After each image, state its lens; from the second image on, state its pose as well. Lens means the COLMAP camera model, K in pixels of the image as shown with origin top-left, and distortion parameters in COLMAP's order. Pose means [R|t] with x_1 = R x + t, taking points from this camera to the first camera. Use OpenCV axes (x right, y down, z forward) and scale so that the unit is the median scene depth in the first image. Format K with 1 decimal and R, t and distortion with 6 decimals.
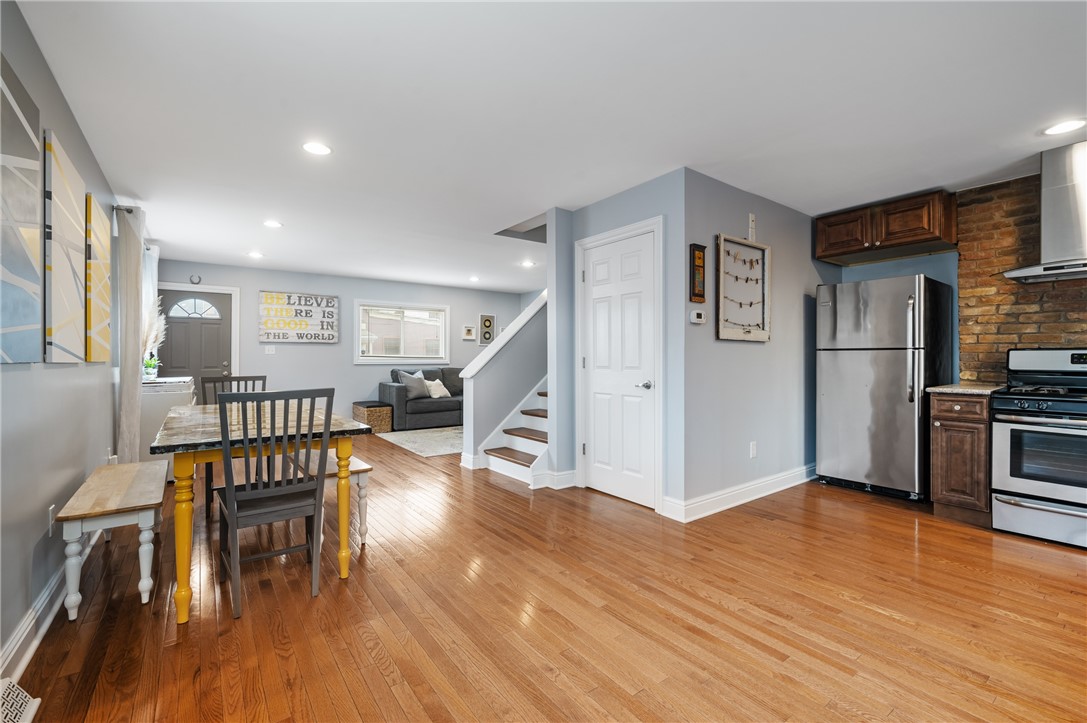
lens RADIAL K [[464.7, 0, 544.1], [0, 464.7, 355.8], [0, 0, 1]] dist [-0.000659, -0.000180]
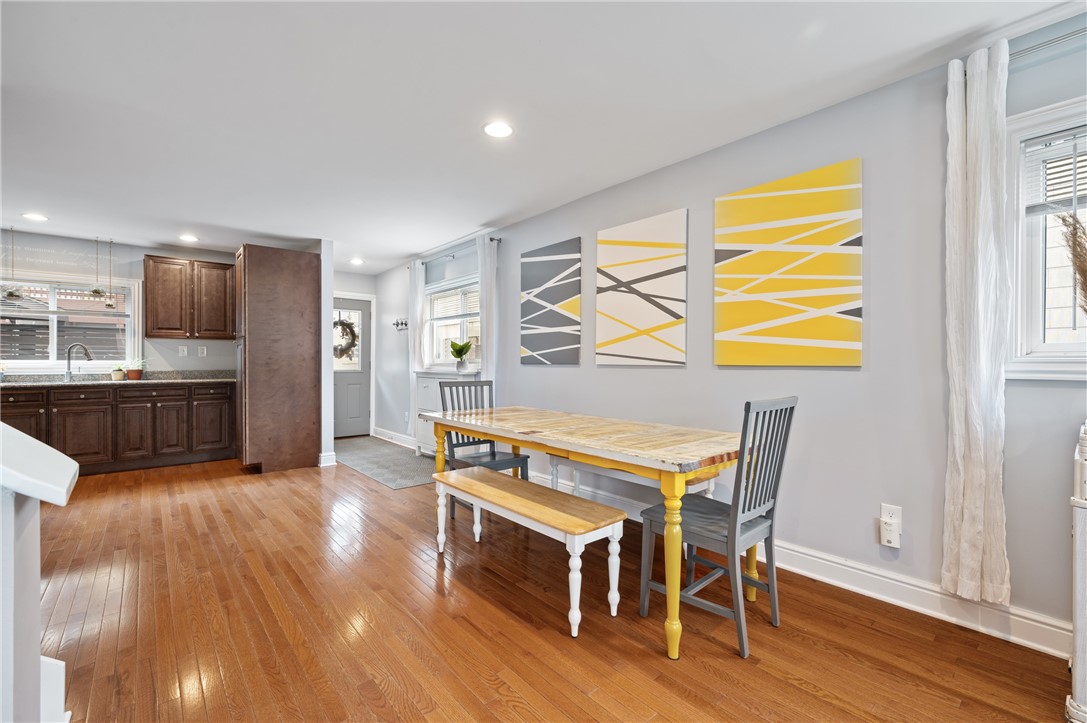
lens RADIAL K [[464.7, 0, 541.2], [0, 464.7, 362.8], [0, 0, 1]] dist [-0.000659, -0.000180]
pose [[-0.997747, 0.001089, -0.067074, -0.417458], [0.001258, 0.999996, -0.002464, 0.007937], [0.067071, -0.002542, -0.997745, 1.553769]]
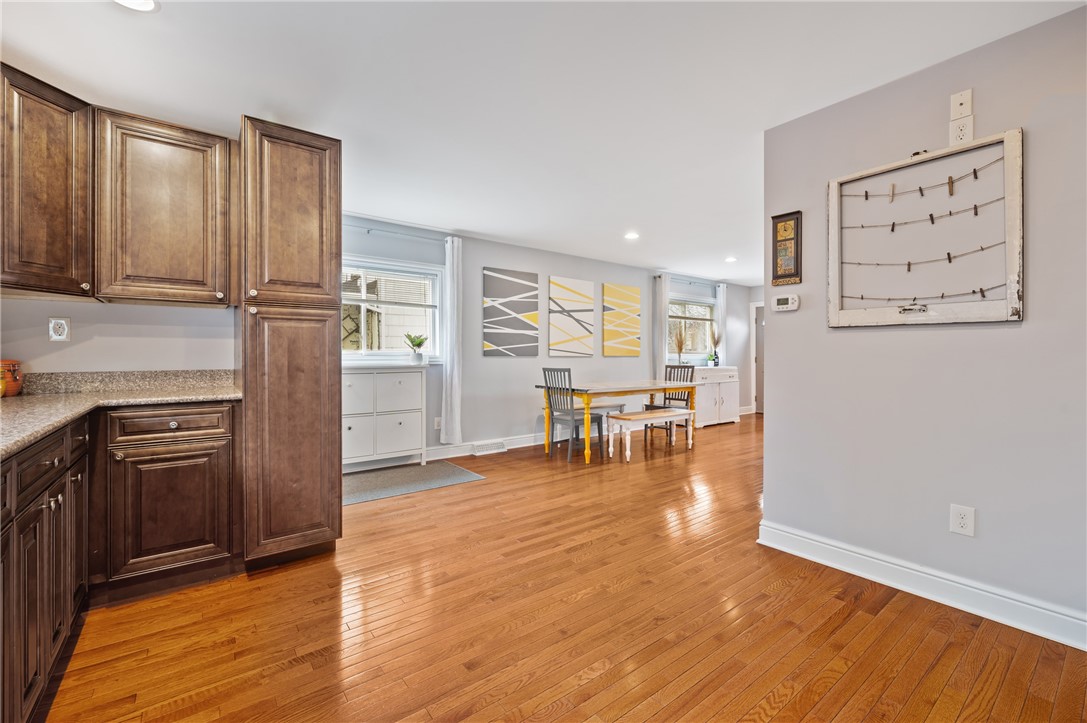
lens RADIAL K [[464.7, 0, 542.8], [0, 464.7, 353.4], [0, 0, 1]] dist [-0.000659, -0.000180]
pose [[0.017407, -0.002453, -0.999845, 1.037073], [0.004013, 0.999989, -0.002383, 0.004124], [0.999840, -0.003970, 0.017417, 0.516061]]
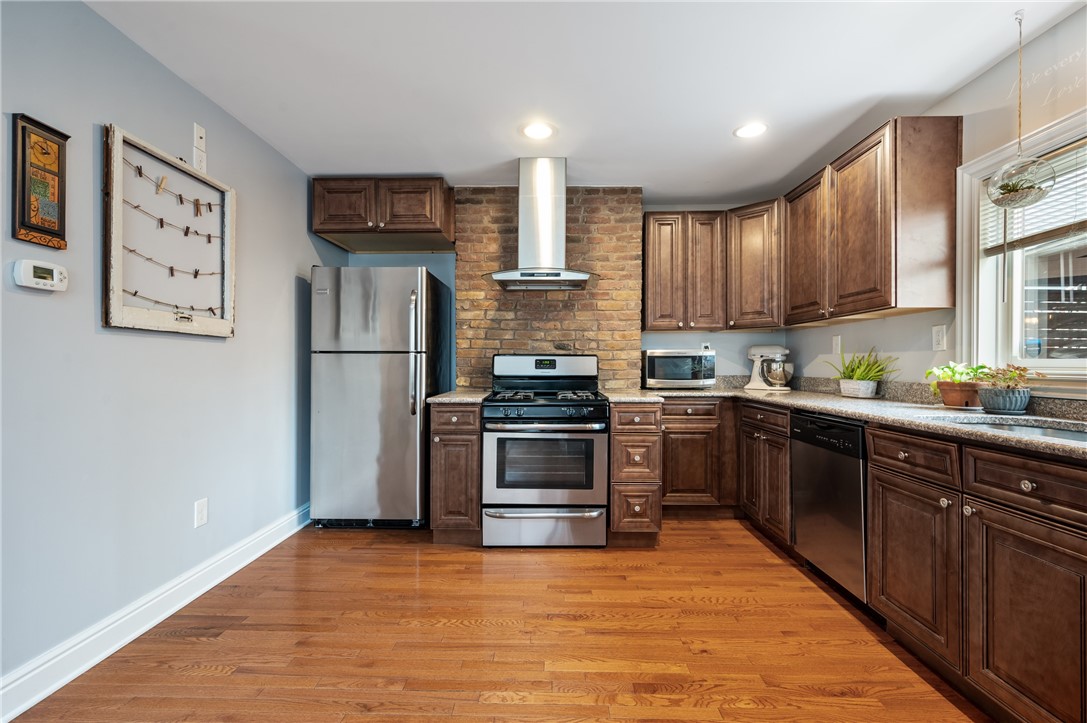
lens RADIAL K [[482.4, 0, 543.7], [0, 482.4, 364.4], [0, 0, 1]] dist [0.001718, -0.000525]
pose [[0.611049, 0.000014, 0.791593, 0.233224], [-0.005458, 0.999976, 0.004195, 0.001881], [-0.791574, -0.006884, 0.611034, 0.266779]]
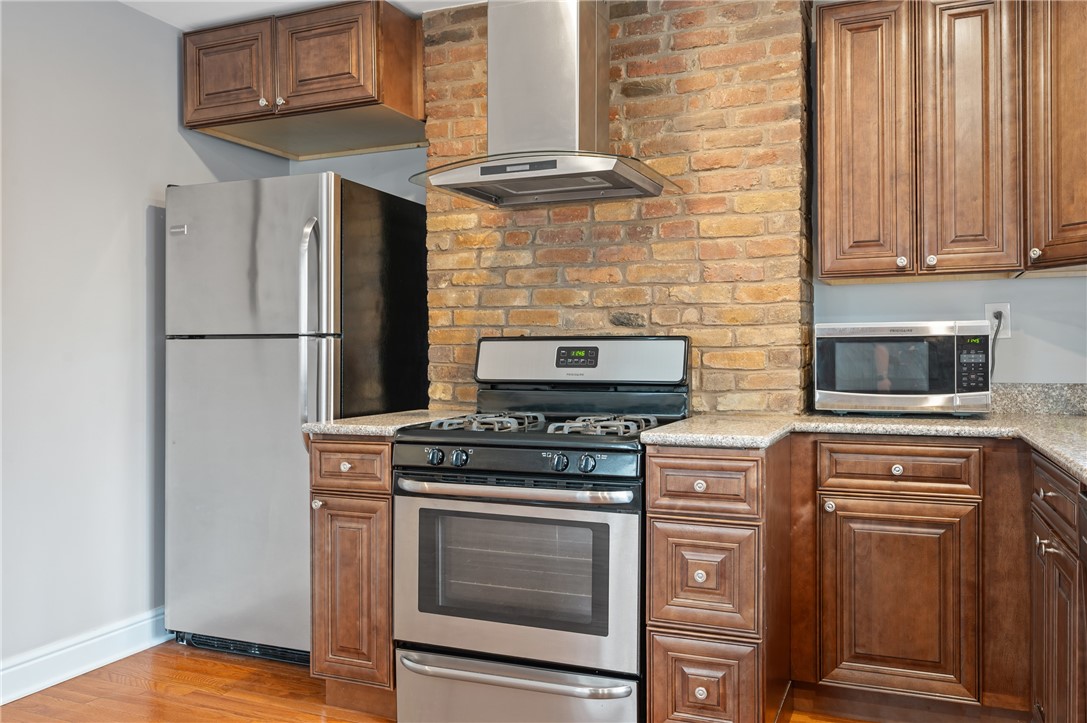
lens RADIAL K [[869.8, 0, 543.8], [0, 869.8, 362.1], [0, 0, 1]] dist [-0.004446, 0.002427]
pose [[0.858157, -0.004813, 0.513365, 0.550329], [-0.001029, 0.999938, 0.011095, 0.000972], [-0.513386, -0.010050, 0.858099, 0.159215]]
